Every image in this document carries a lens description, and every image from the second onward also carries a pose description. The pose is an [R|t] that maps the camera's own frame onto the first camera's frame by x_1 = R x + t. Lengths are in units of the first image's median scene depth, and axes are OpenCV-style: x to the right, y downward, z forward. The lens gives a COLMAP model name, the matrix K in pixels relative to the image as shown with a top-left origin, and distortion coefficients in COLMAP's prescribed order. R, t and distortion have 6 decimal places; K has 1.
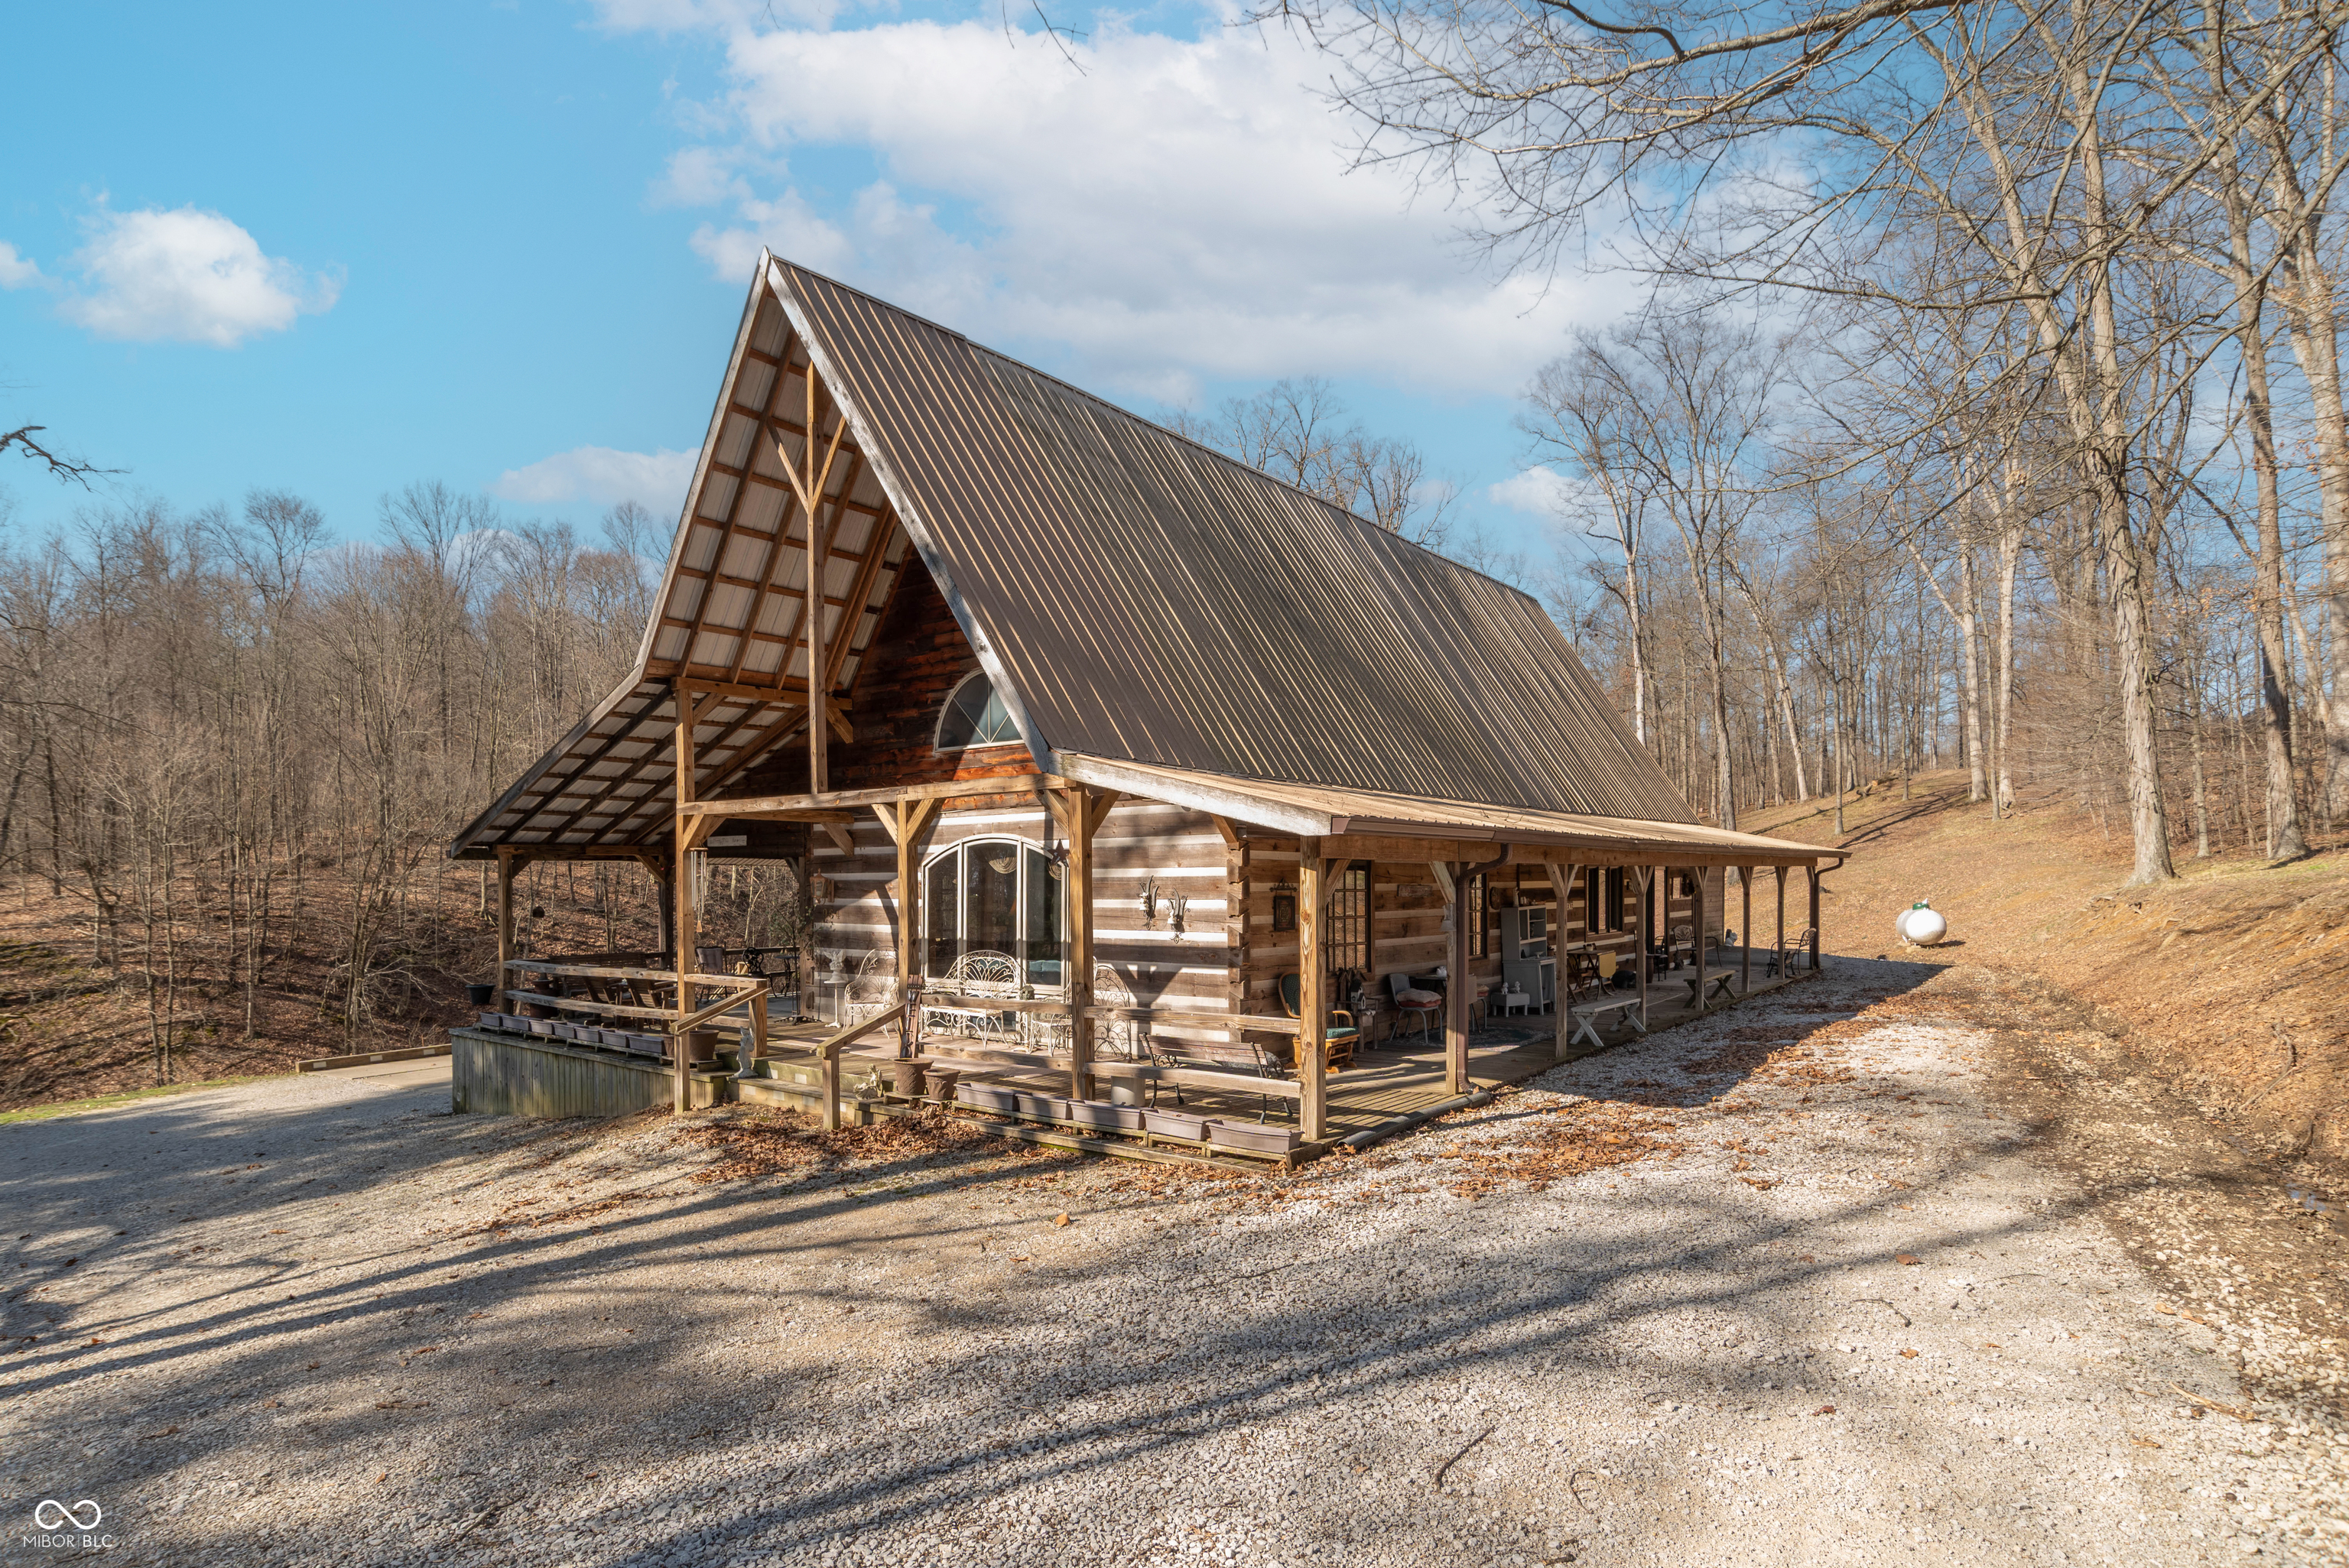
lens RADIAL K [[1209.1, 0, 1183.7], [0, 1209.1, 882.1], [0, 0, 1]] dist [-0.003527, 0.002493]
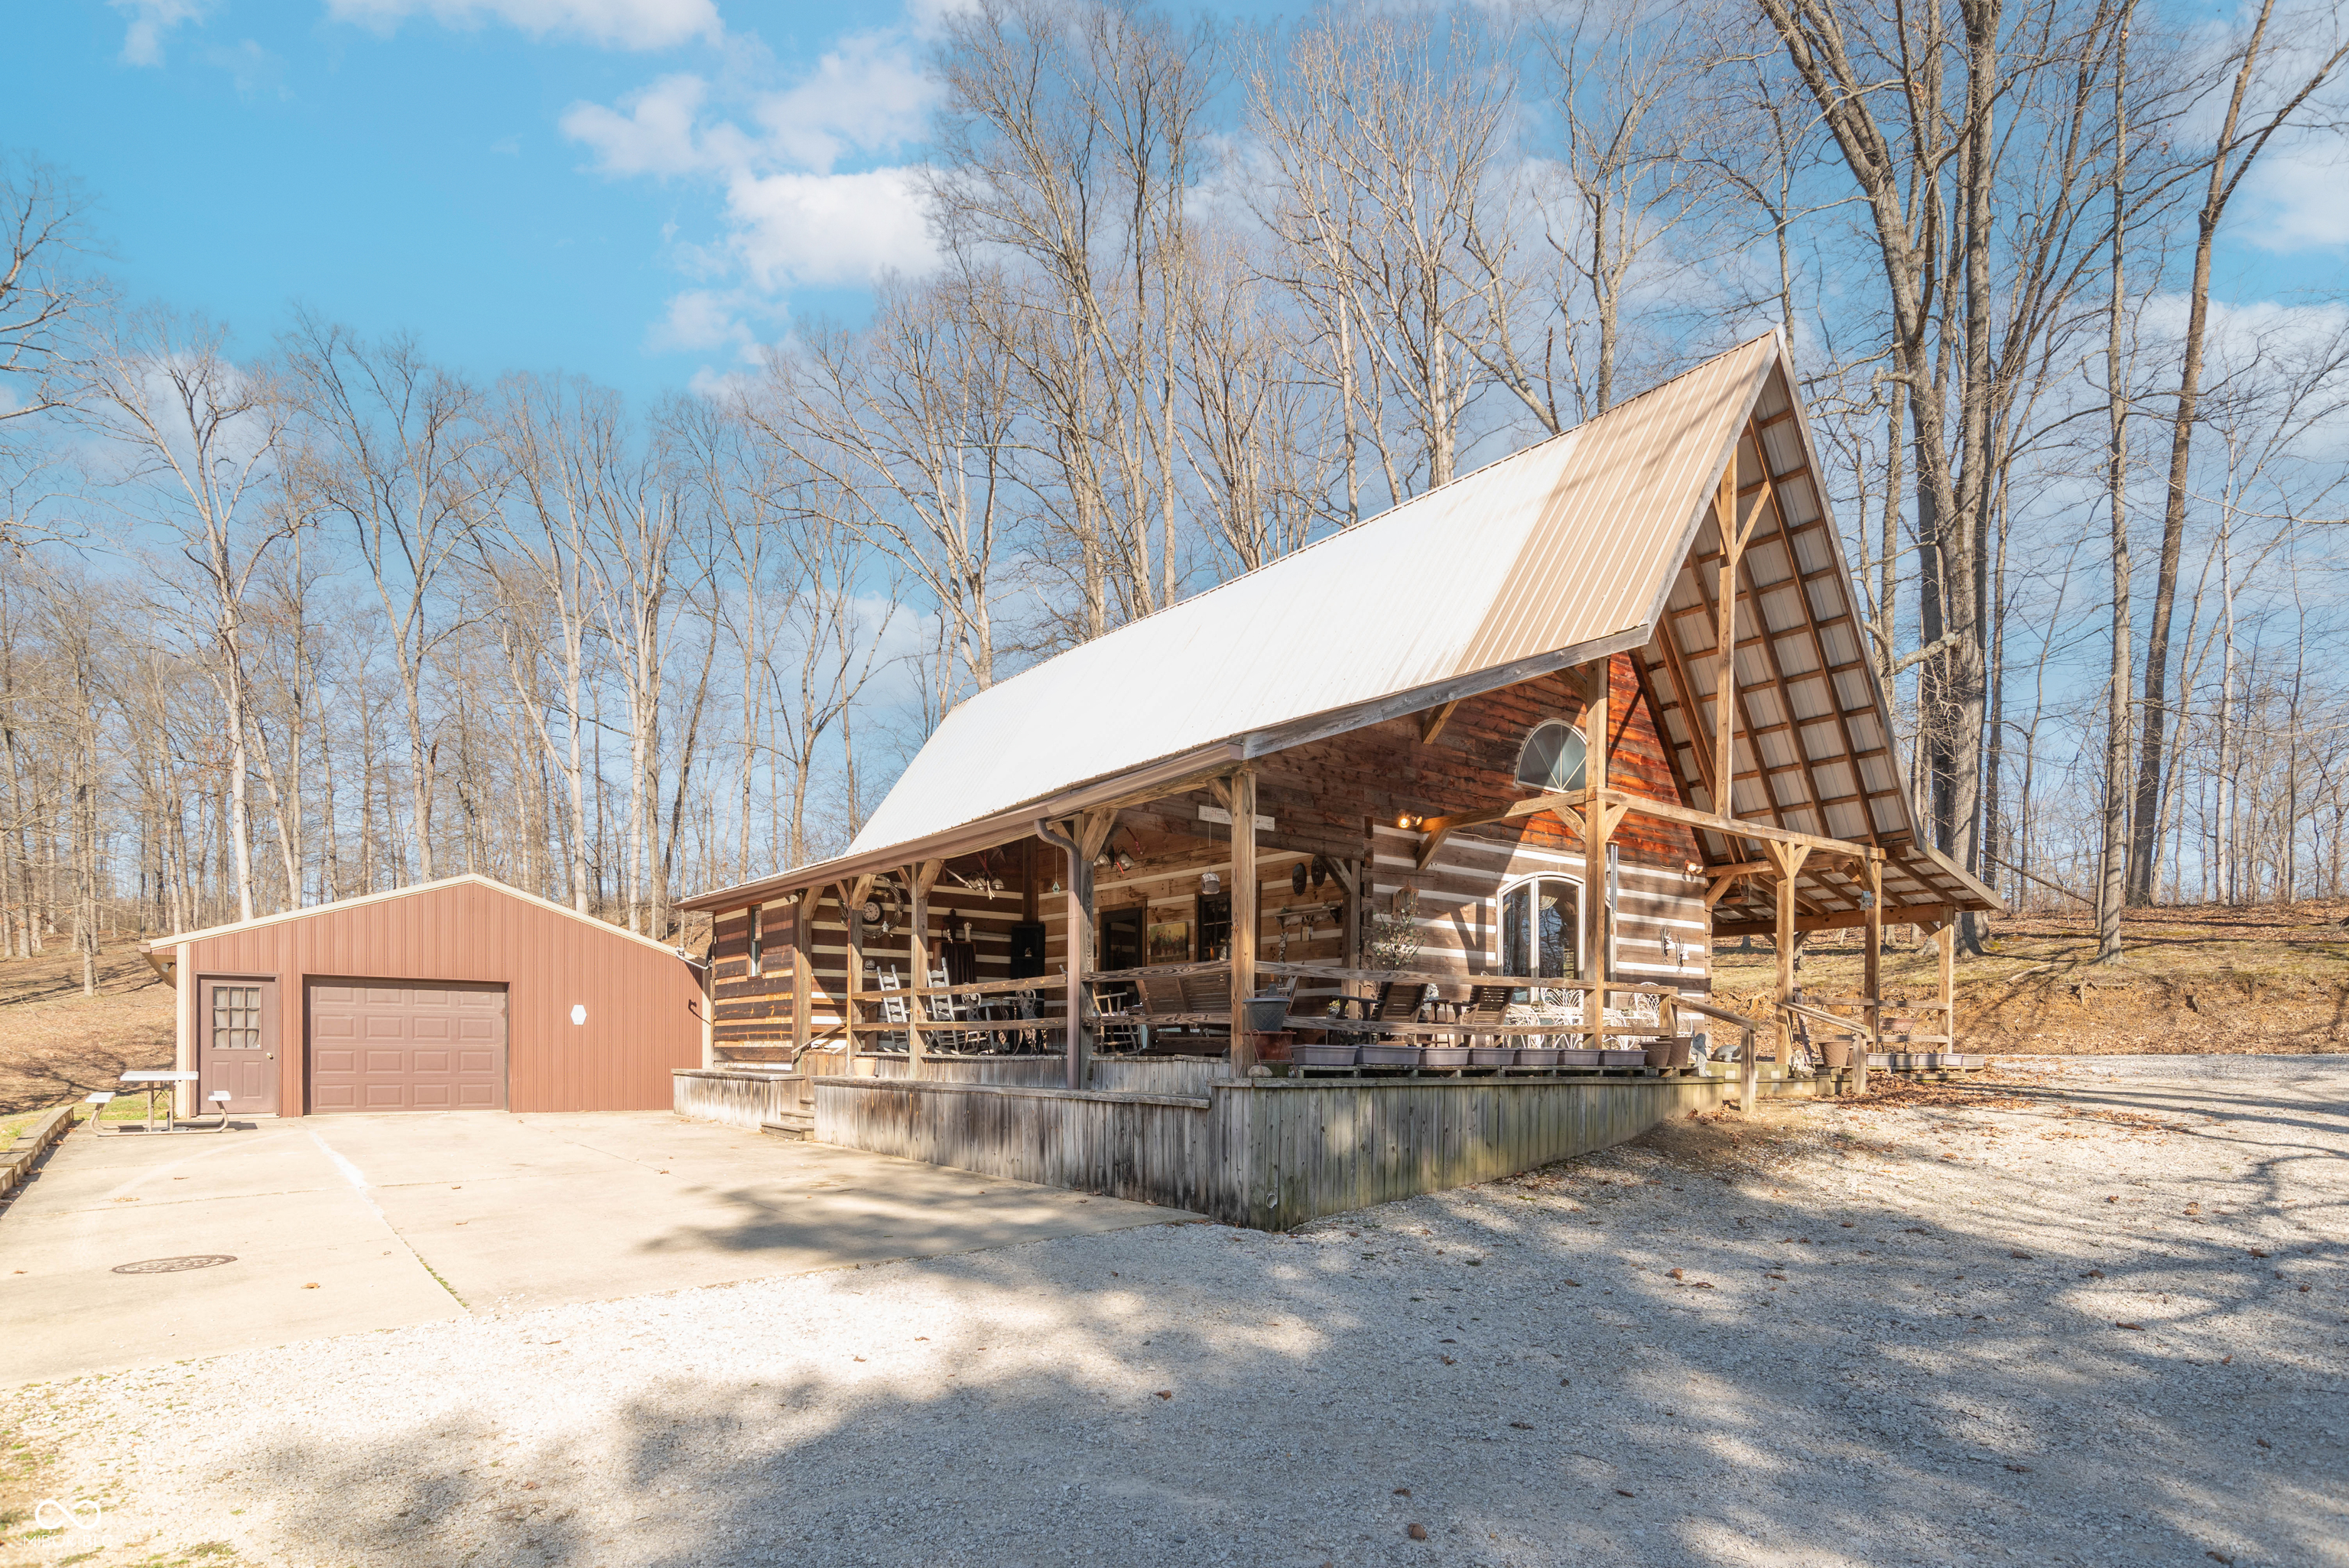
lens RADIAL K [[1209.1, 0, 1180.0], [0, 1209.1, 1064.2], [0, 0, 1]] dist [-0.003527, 0.002493]
pose [[0.256866, -0.005396, 0.966432, -1.274377], [-0.007496, 0.999943, 0.007576, 0.125060], [-0.966418, -0.009190, 0.256811, 1.016839]]
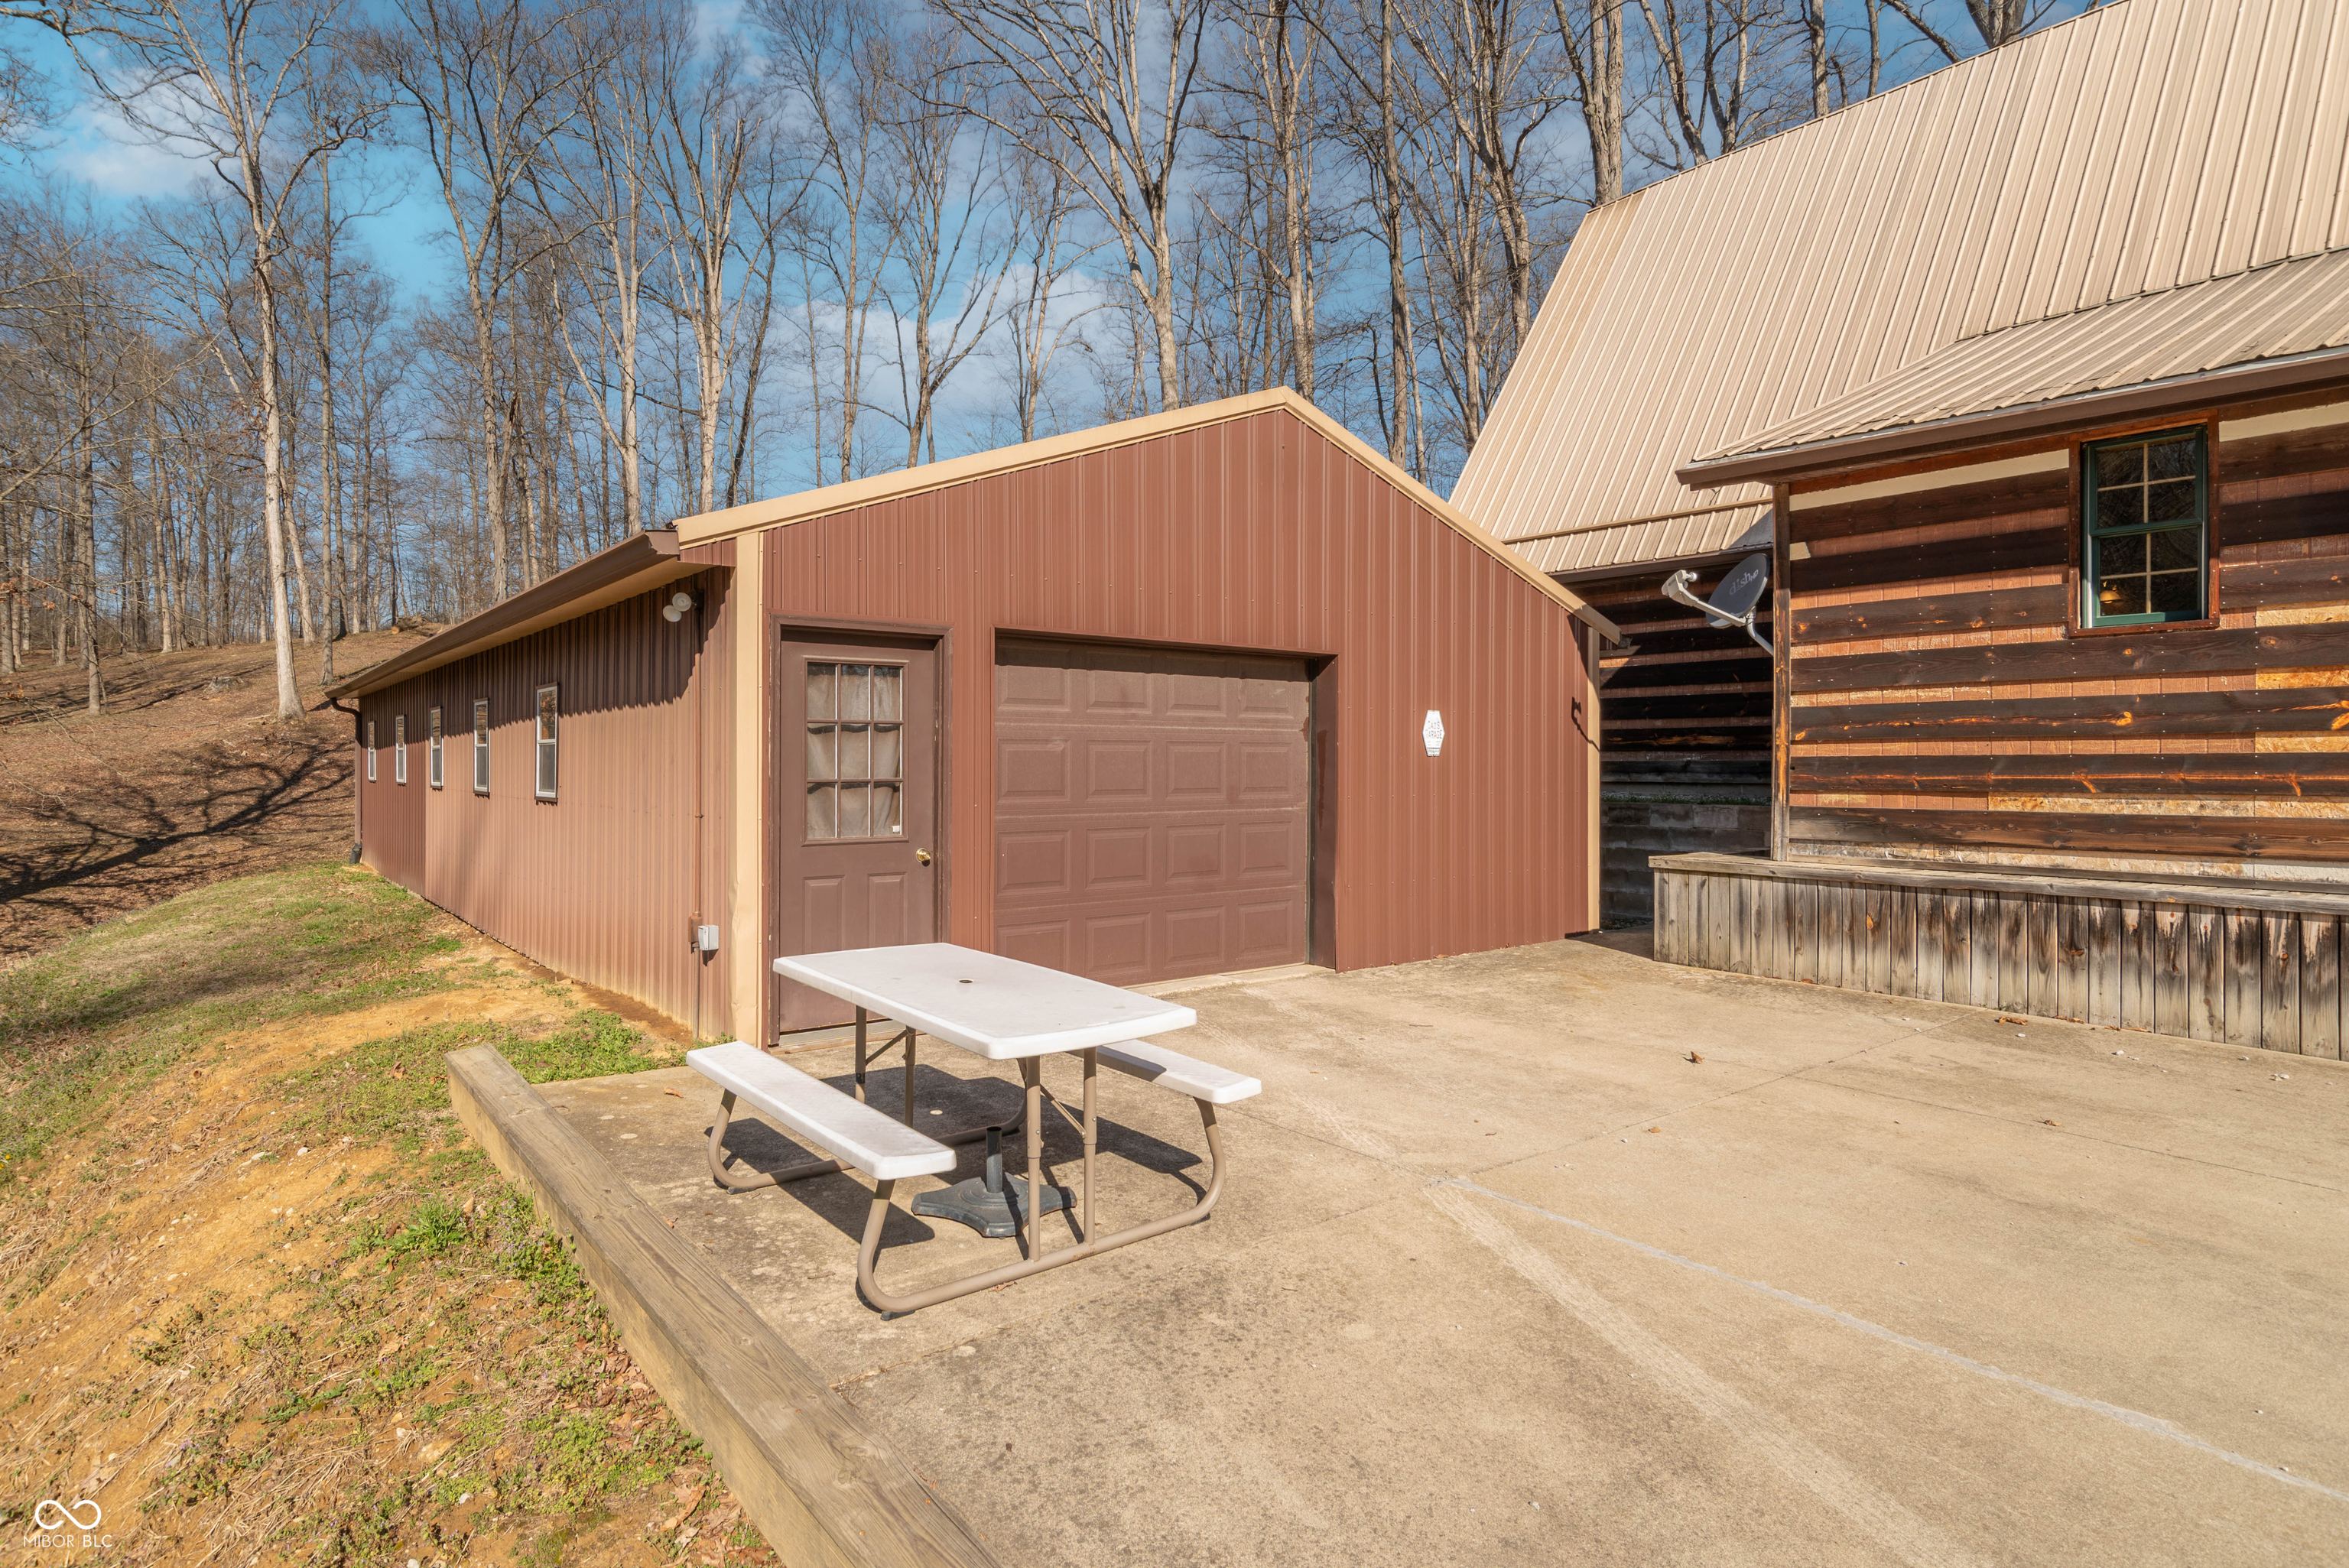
lens RADIAL K [[1344.5, 0, 1180.3], [0, 1344.5, 771.8], [0, 0, 1]] dist [-0.002567, 0.000731]
pose [[0.296012, 0.001143, 0.955184, -0.774980], [-0.001237, 0.999999, -0.000813, 0.103684], [-0.955184, -0.000941, 0.296013, 1.975603]]
